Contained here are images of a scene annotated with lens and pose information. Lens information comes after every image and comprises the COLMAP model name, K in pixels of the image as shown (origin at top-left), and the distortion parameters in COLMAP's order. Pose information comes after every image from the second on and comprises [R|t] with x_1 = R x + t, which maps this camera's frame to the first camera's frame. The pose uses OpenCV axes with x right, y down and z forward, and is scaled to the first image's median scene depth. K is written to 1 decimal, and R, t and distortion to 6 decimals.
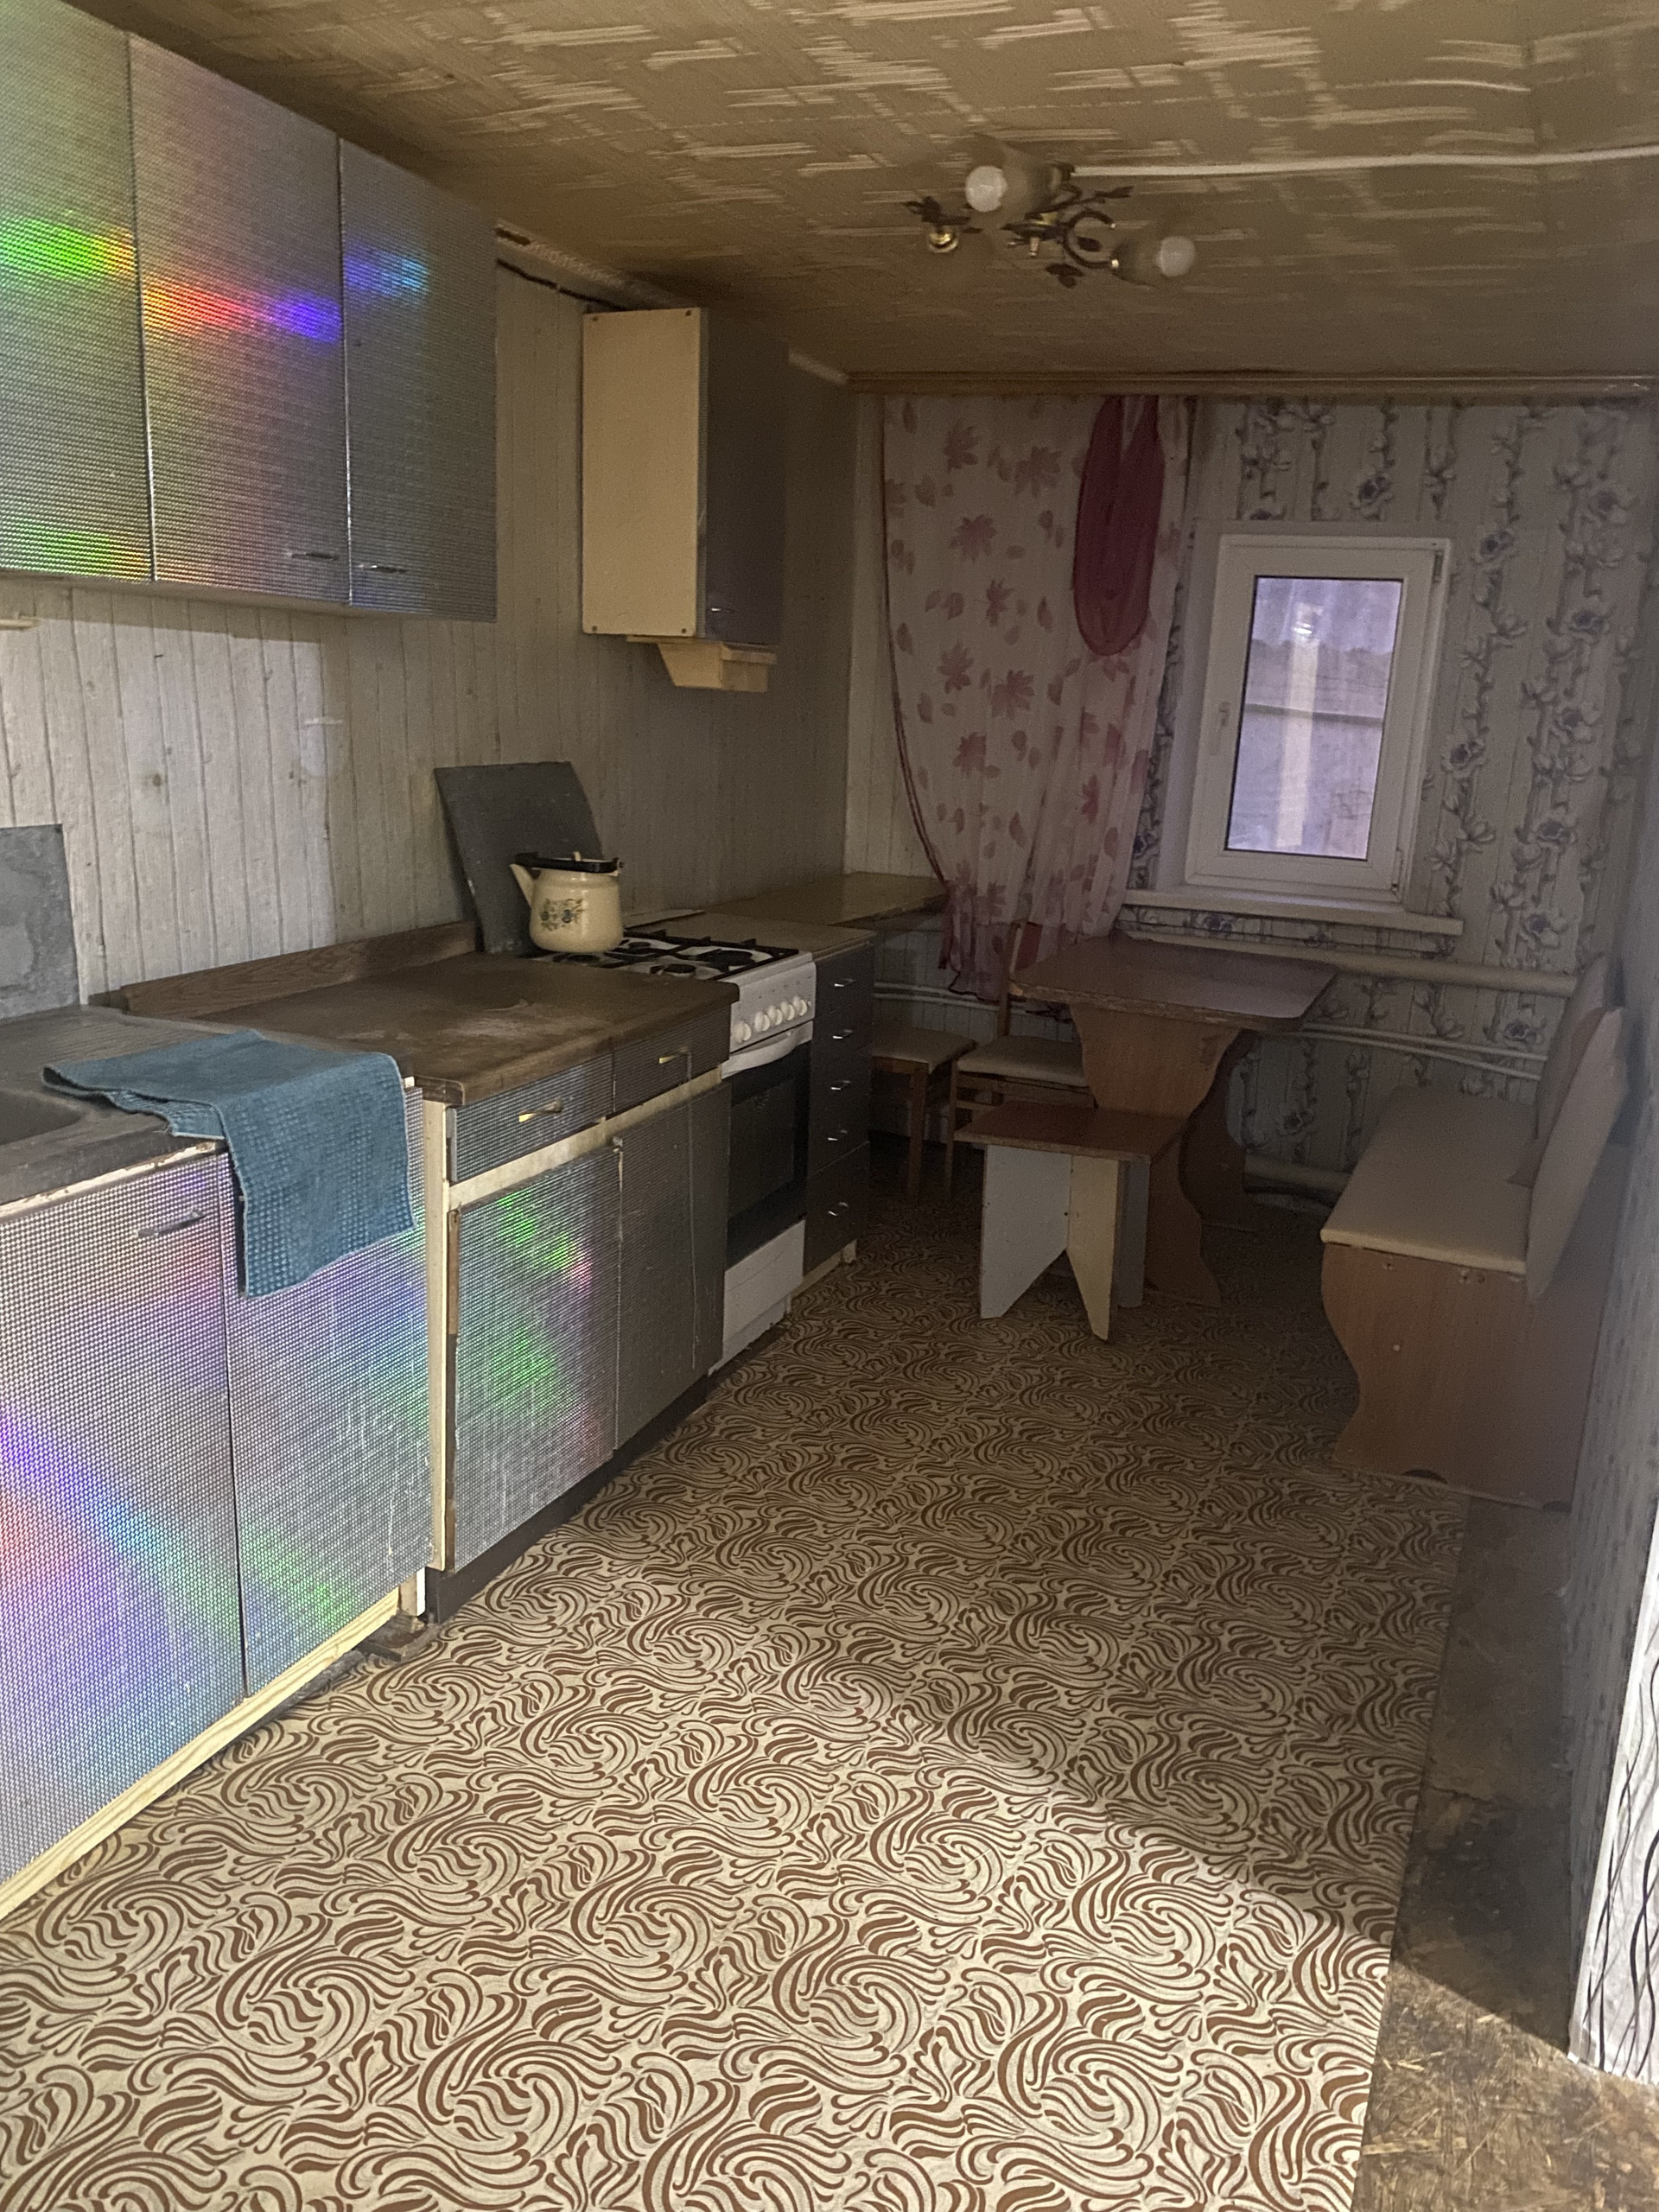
lens RADIAL K [[1706.2, 0, 840.8], [0, 1706.2, 1114.6], [0, 0, 1]] dist [0.008545, -0.018015]
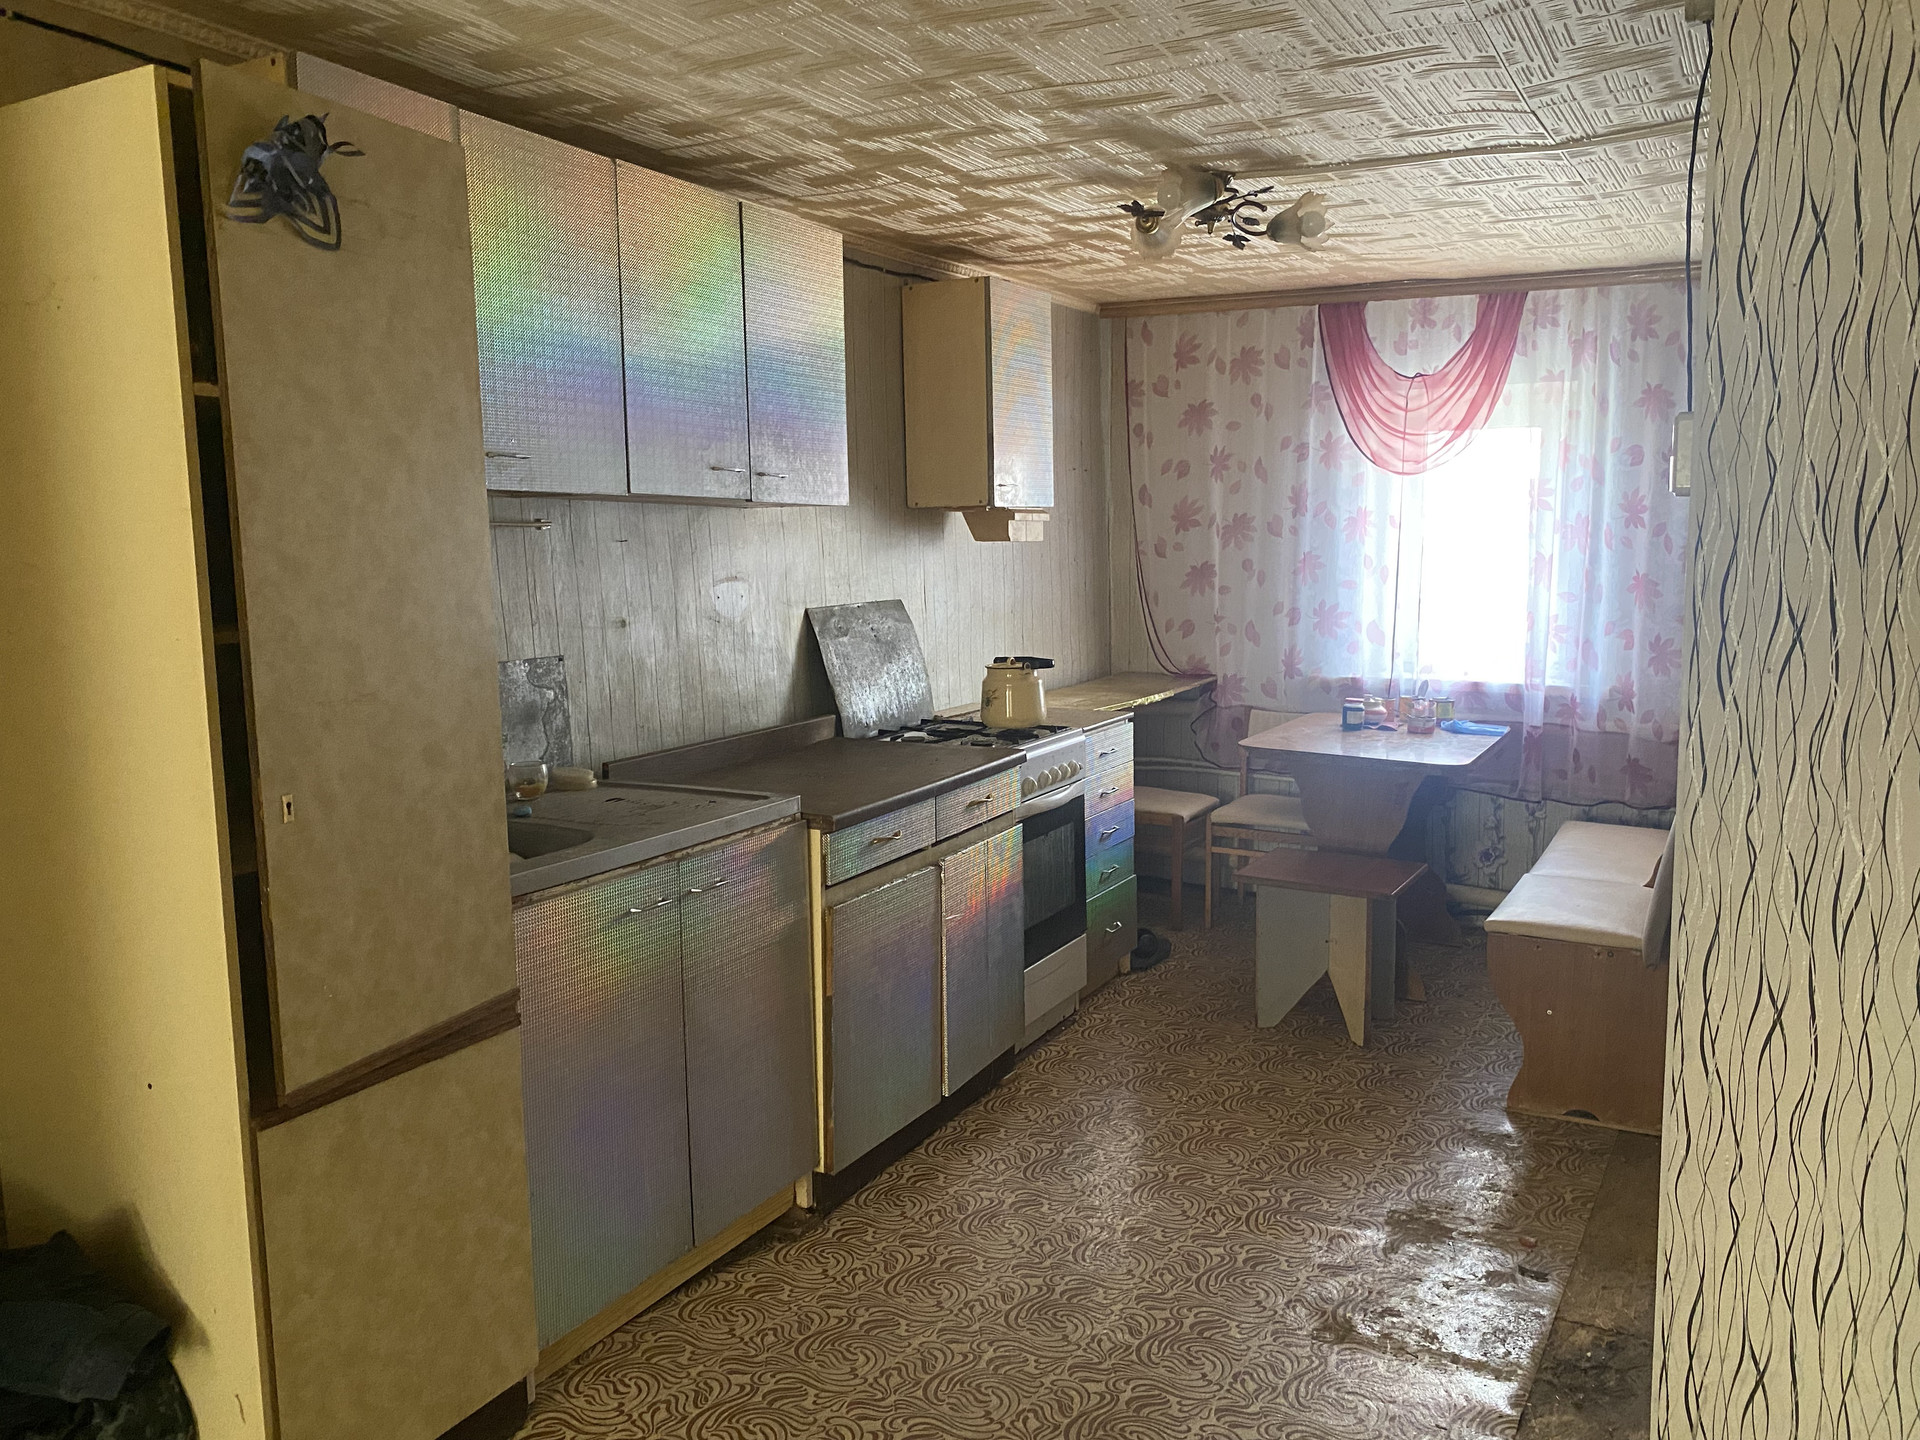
lens RADIAL K [[1480.9, 0, 957.9], [0, 1480.9, 719.6], [0, 0, 1]] dist [0.008545, -0.018015]
pose [[0.992008, -0.044027, -0.118242, 0.034359], [0.029172, 0.991784, -0.124552, 0.058362], [0.122754, 0.120107, 0.985142, -0.230425]]
